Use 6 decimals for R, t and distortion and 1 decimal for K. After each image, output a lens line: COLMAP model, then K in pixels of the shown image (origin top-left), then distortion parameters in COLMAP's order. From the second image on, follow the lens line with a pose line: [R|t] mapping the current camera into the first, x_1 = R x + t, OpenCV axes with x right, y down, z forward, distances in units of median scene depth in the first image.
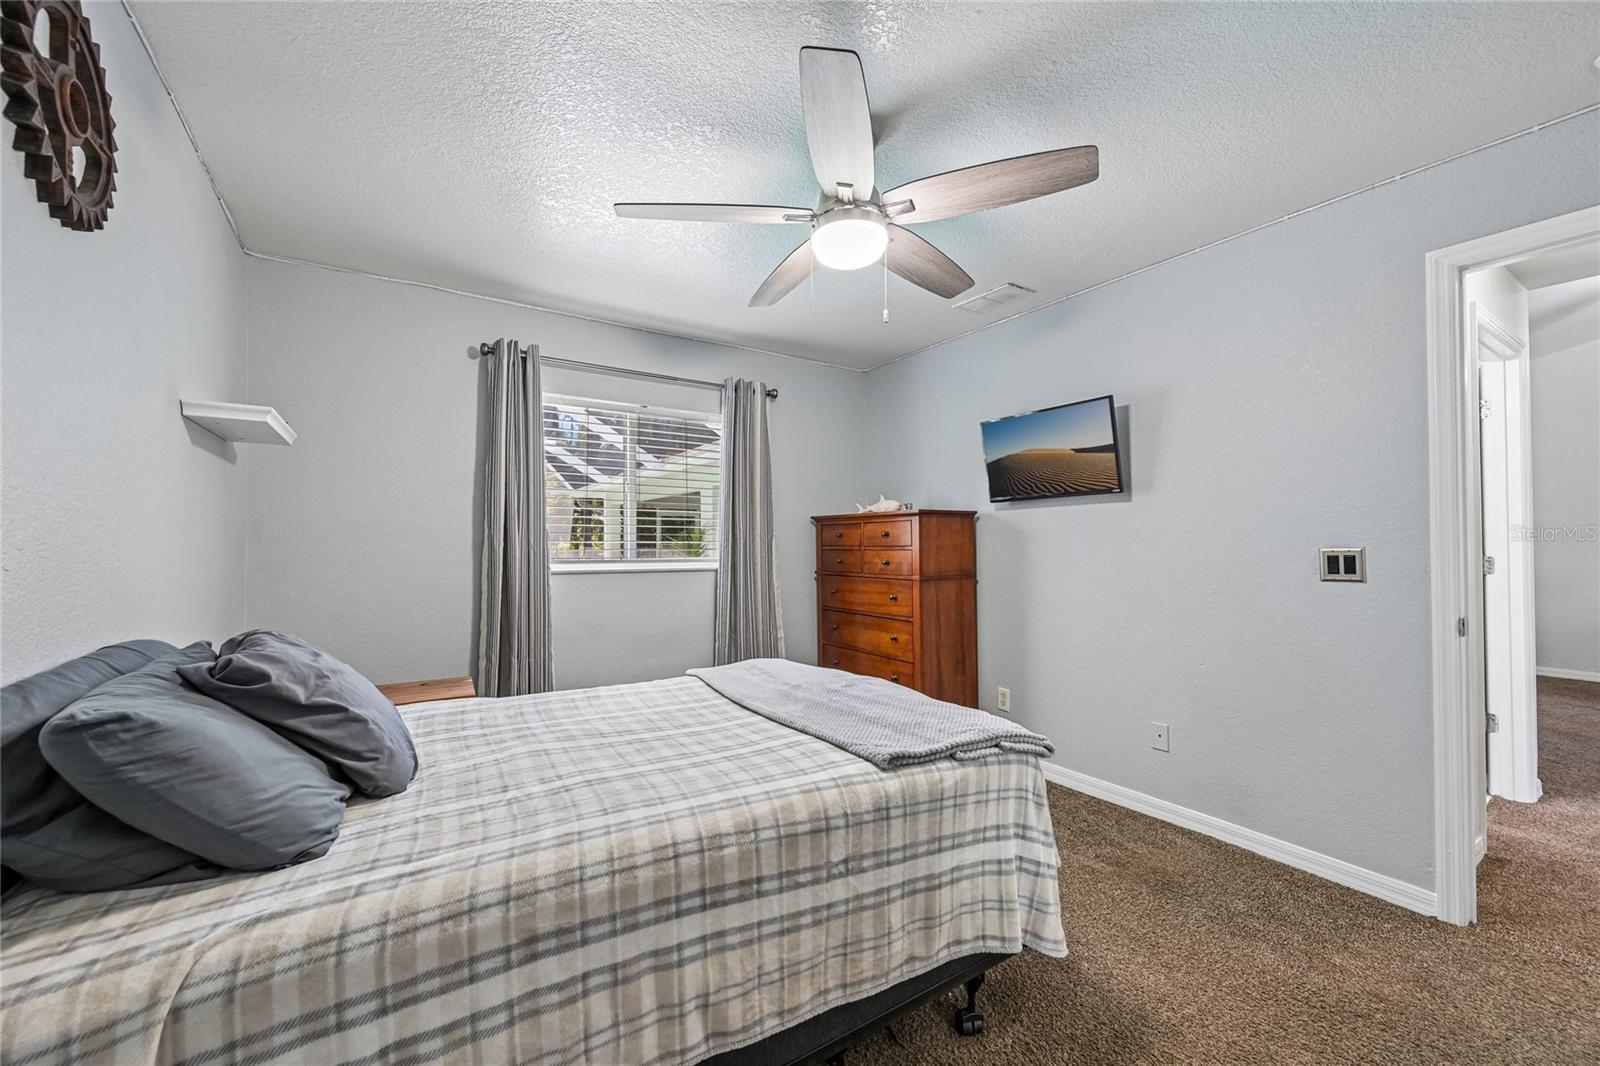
lens RADIAL K [[633.1, 0, 794.4], [0, 633.1, 538.9], [0, 0, 1]] dist [0.001799, -0.000069]
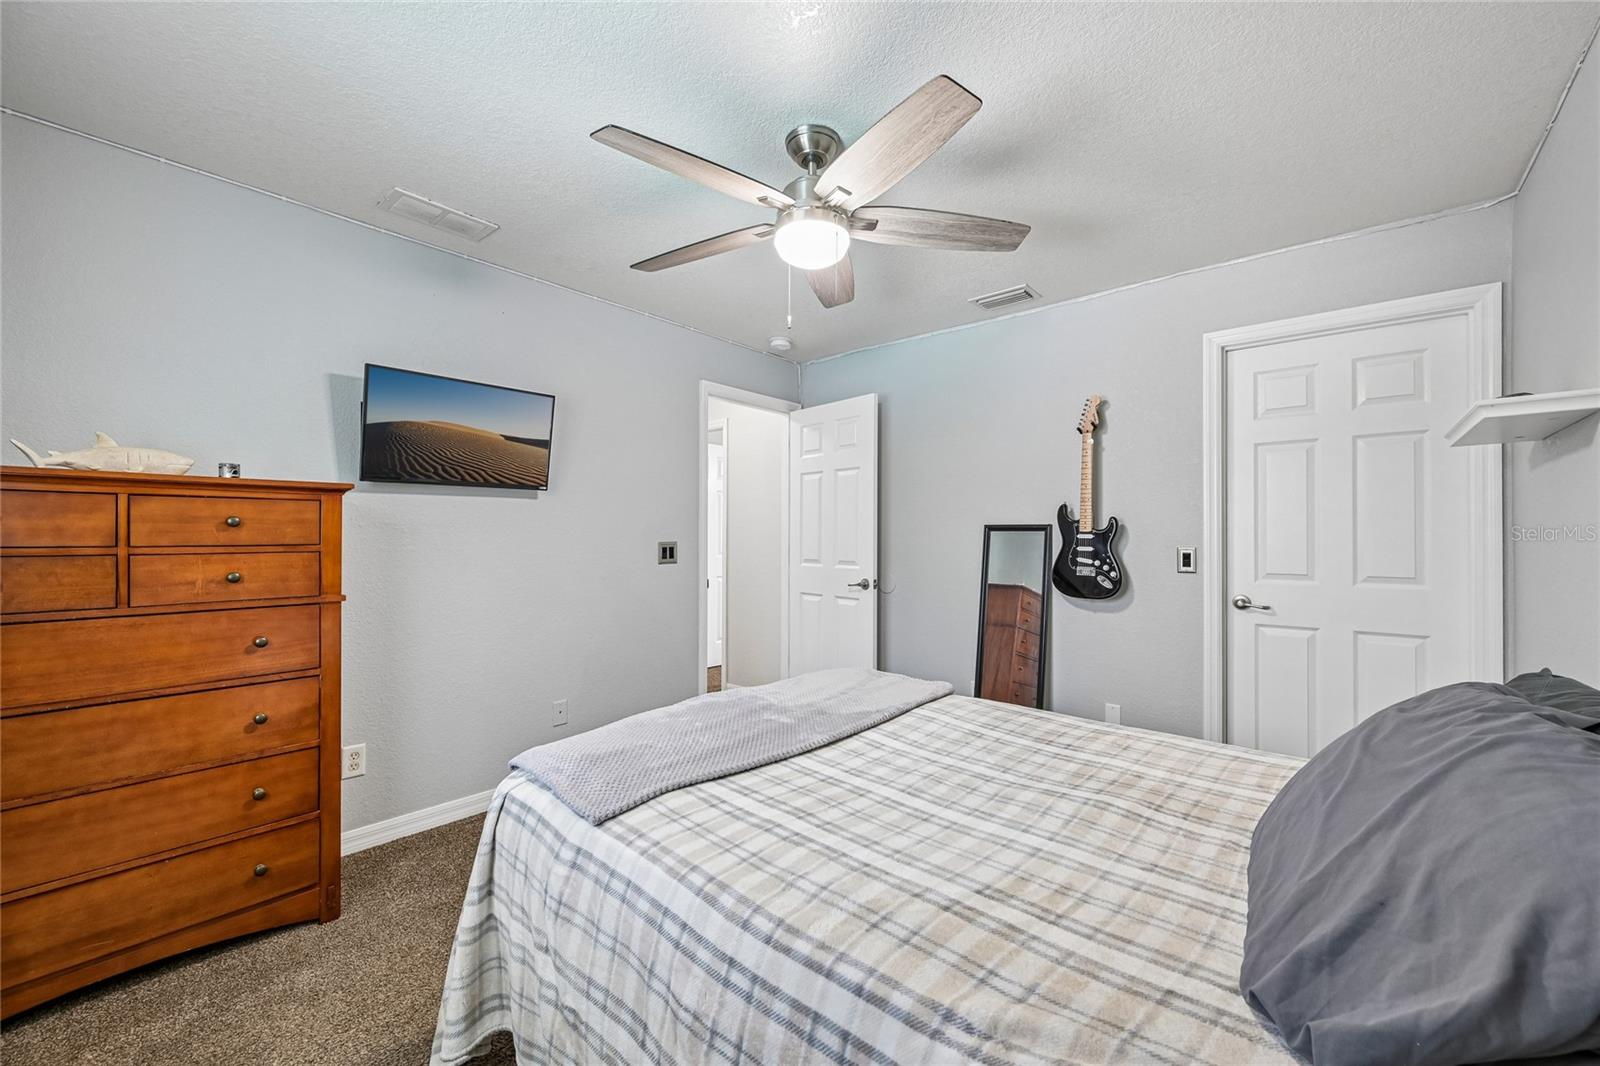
lens RADIAL K [[633.1, 0, 805.9], [0, 633.1, 535.1], [0, 0, 1]] dist [0.001799, -0.000069]
pose [[-0.282994, 0.005375, 0.959107, -0.563323], [-0.005563, 0.999958, -0.007245, 0.005166], [-0.959105, -0.007385, -0.282953, 0.845753]]
